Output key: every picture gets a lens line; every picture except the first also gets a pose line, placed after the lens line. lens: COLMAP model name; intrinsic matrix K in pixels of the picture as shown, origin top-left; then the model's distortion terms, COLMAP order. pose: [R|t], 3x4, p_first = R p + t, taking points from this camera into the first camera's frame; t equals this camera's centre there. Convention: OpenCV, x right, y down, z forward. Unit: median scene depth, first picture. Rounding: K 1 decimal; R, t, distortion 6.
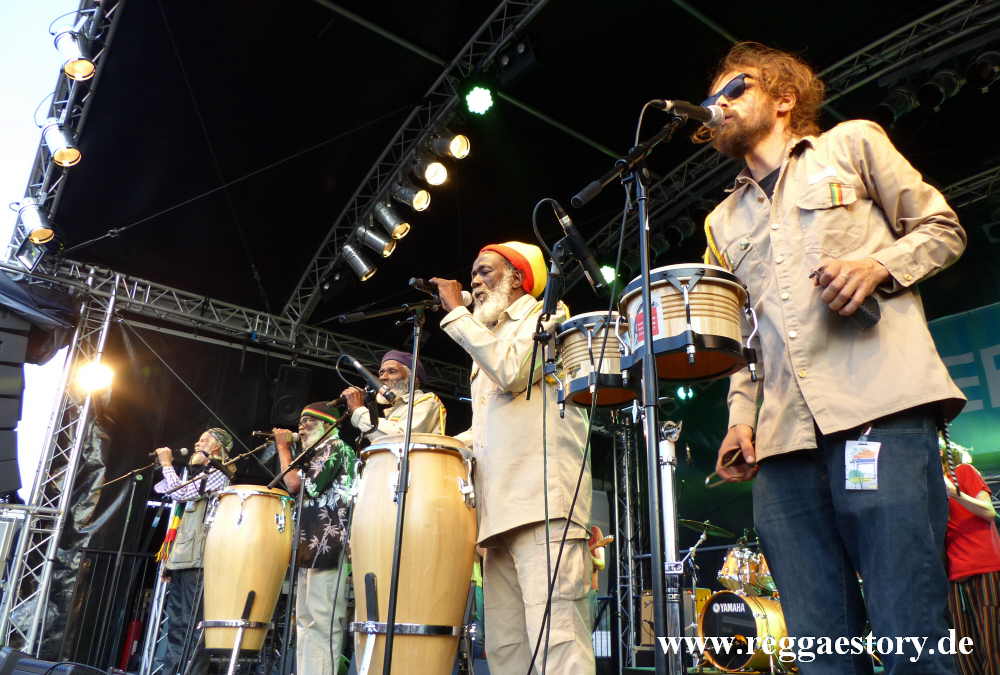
lens RADIAL K [[722.9, 0, 496.0], [0, 722.9, 340.2], [0, 0, 1]] dist [0.002936, 0.002706]
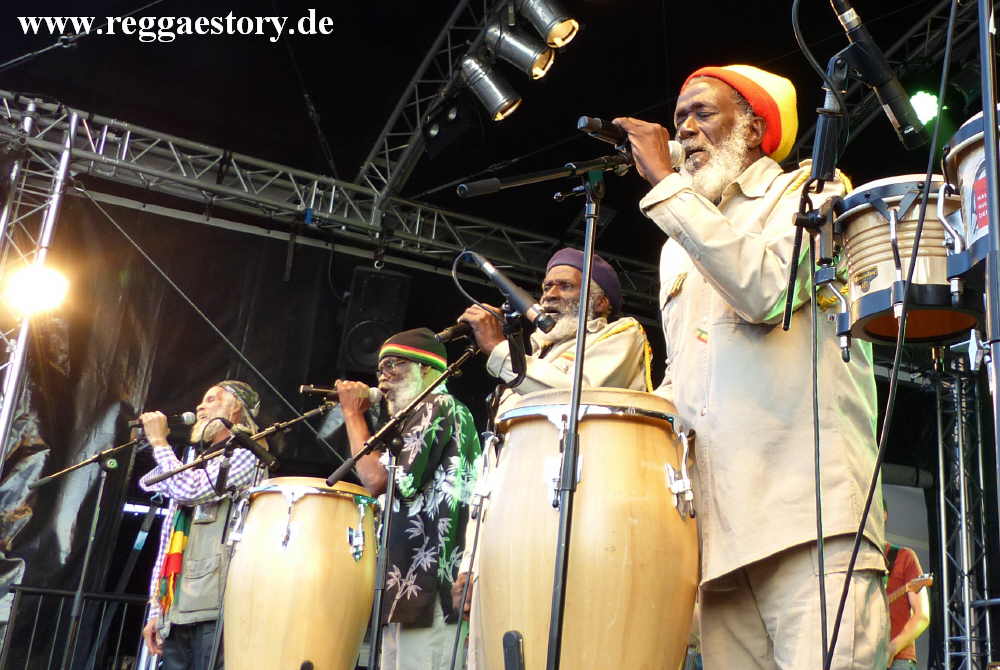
lens RADIAL K [[803.5, 0, 500.0], [0, 803.5, 335.0], [0, 0, 1]] dist [-0.085476, 0.003702]
pose [[0.976767, 0.008446, -0.214139, -0.048316], [0.012946, 0.995072, 0.098303, 0.025550], [0.213914, -0.098791, 0.971844, 0.391505]]
